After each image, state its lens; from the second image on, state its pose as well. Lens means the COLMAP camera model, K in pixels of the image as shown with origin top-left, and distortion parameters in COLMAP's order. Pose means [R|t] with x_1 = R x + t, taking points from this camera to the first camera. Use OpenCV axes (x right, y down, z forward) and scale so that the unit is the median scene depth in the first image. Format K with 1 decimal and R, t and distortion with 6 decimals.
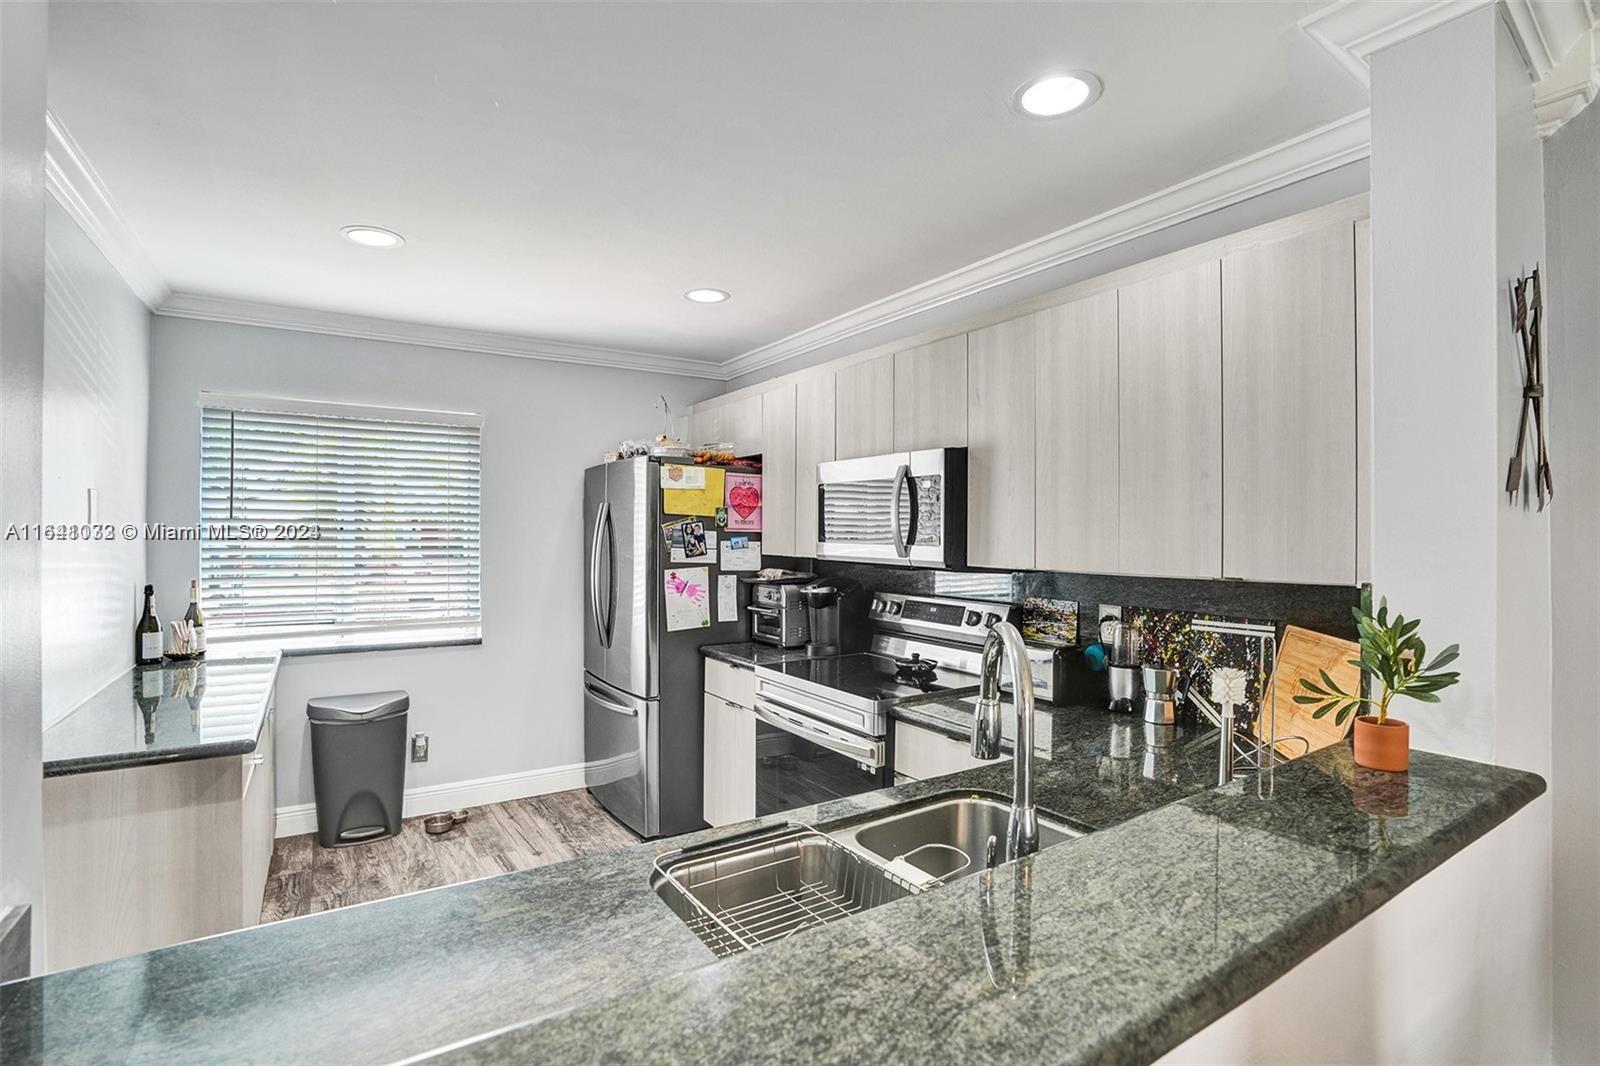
lens RADIAL K [[760.4, 0, 803.5], [0, 760.4, 531.0], [0, 0, 1]] dist [-0.072013, 0.030555]
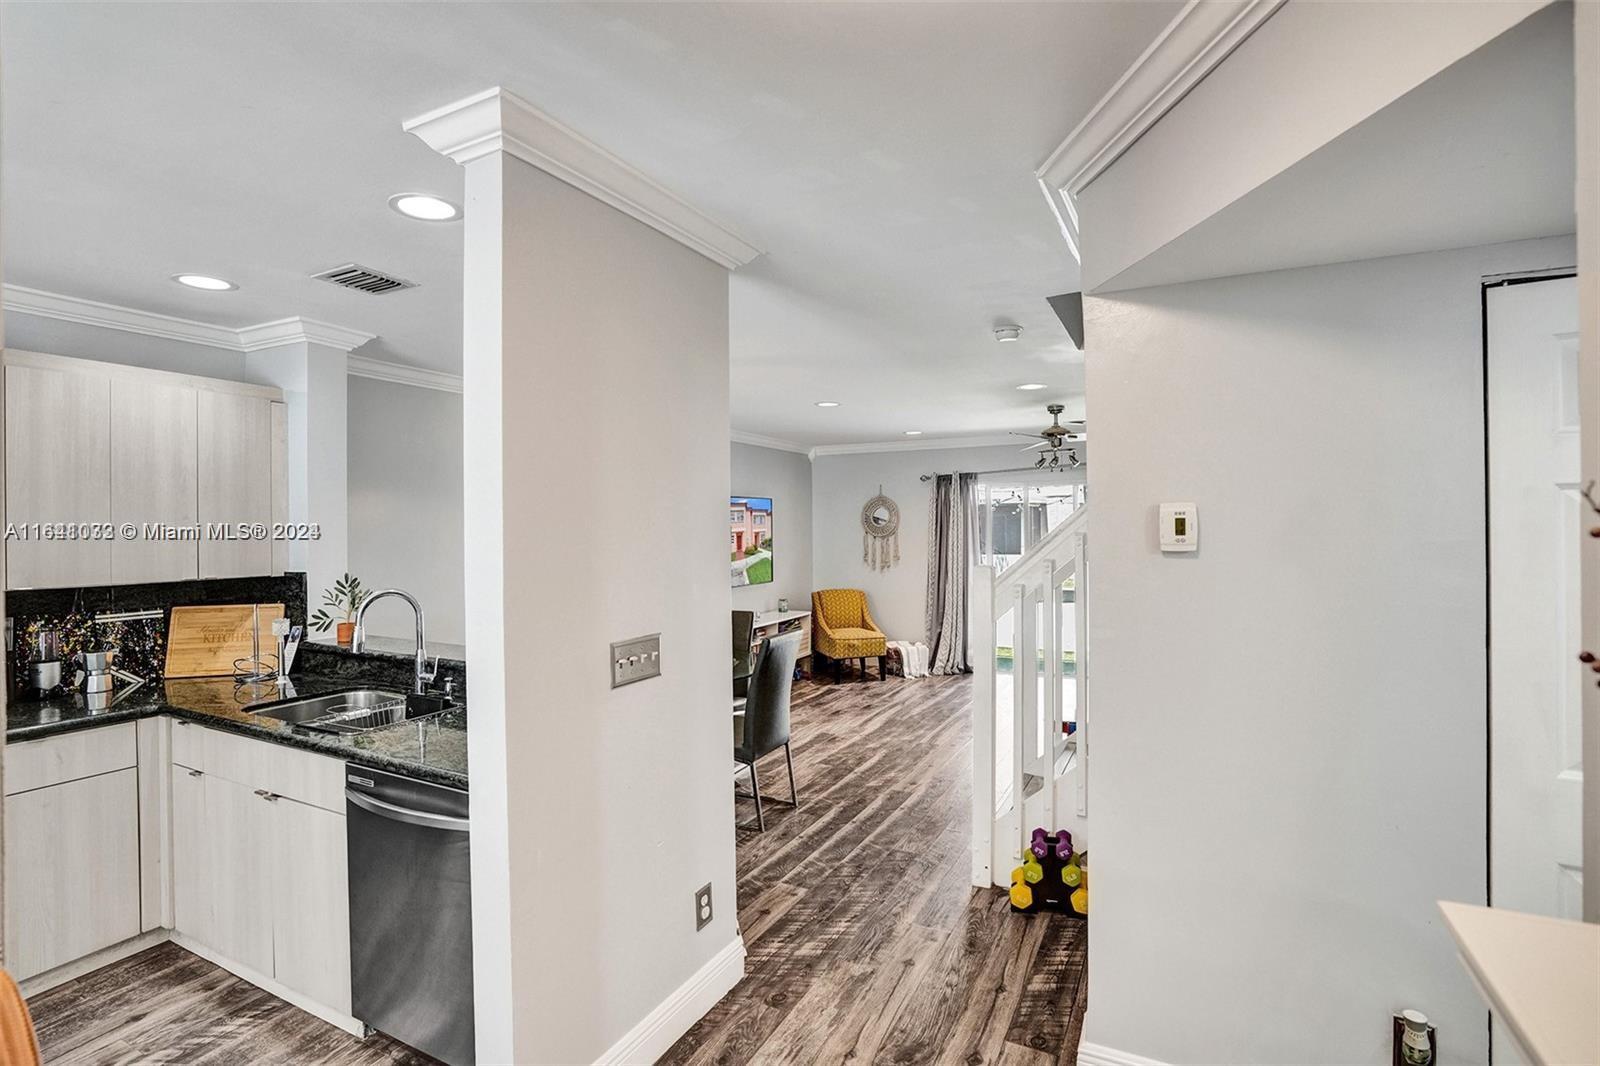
lens RADIAL K [[760.4, 0, 803.5], [0, 760.4, 531.0], [0, 0, 1]] dist [-0.072013, 0.030555]
pose [[-0.499845, -0.005632, 0.866097, -0.811961], [-0.000803, 0.999981, 0.006040, -0.030553], [-0.866115, 0.002323, -0.499840, 0.325954]]
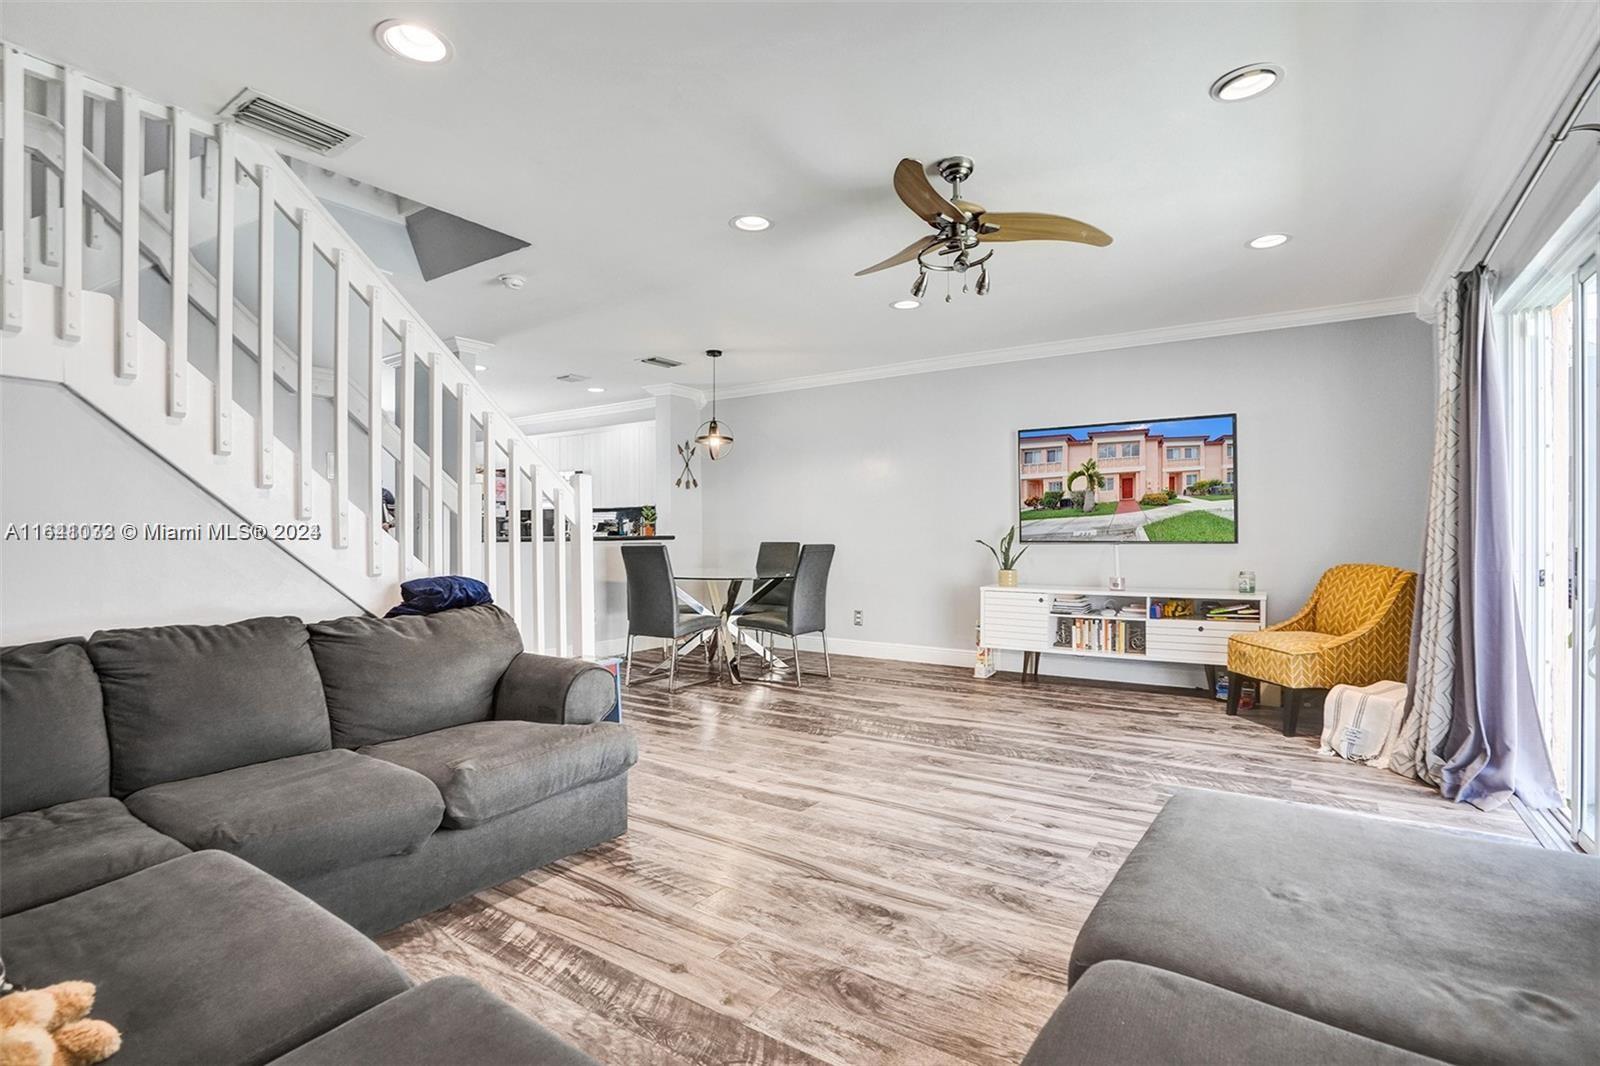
lens RADIAL K [[760.4, 0, 803.5], [0, 760.4, 531.0], [0, 0, 1]] dist [-0.072013, 0.030555]
pose [[0.918099, -0.014496, 0.396086, -0.129282], [0.012420, 0.999892, 0.007805, 0.089301], [-0.396156, -0.002246, 0.918180, -1.637777]]
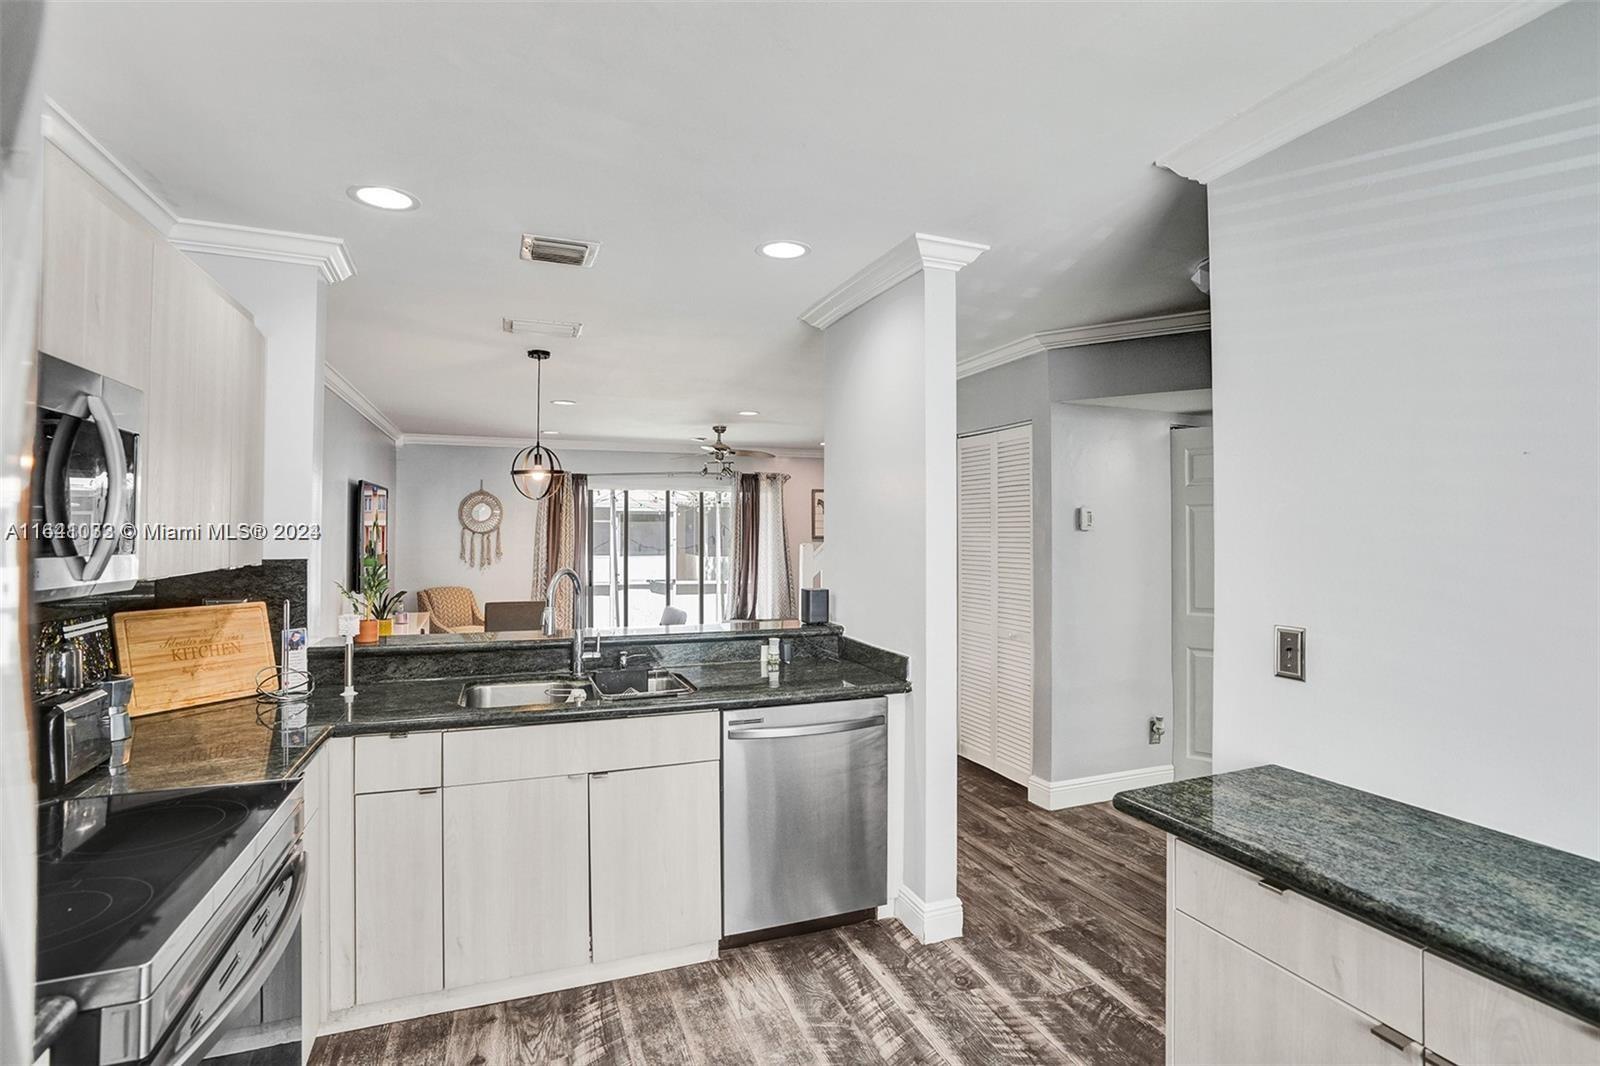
lens RADIAL K [[781.2, 0, 808.5], [0, 781.2, 517.9], [0, 0, 1]] dist [-0.068856, 0.029911]
pose [[-0.979775, -0.006707, 0.199991, -0.323095], [-0.011506, 0.999673, -0.022844, -0.001293], [-0.199773, -0.024683, -0.979531, 1.041706]]
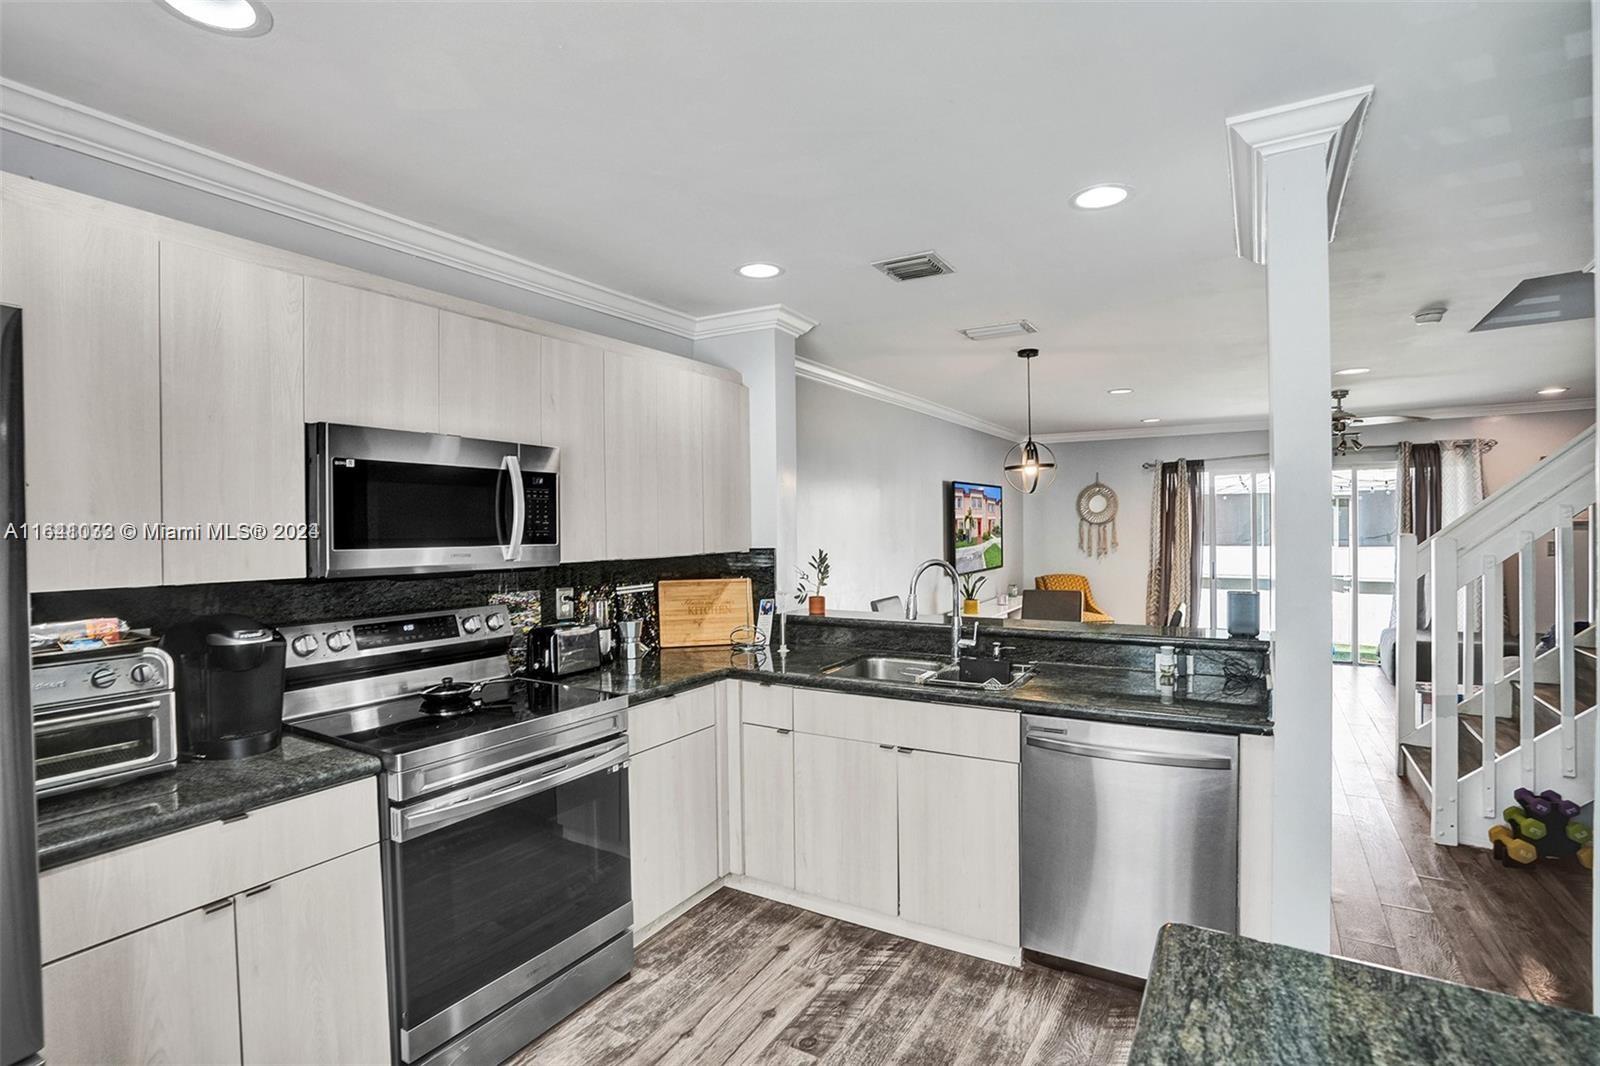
lens RADIAL K [[754.1, 0, 805.5], [0, 754.1, 535.4], [0, 0, 1]] dist [-0.070825, 0.026387]
pose [[-0.435886, -0.014662, 0.899882, -0.607933], [0.003608, 0.999831, 0.018038, -0.007030], [-0.899994, 0.011110, -0.435760, 0.803432]]
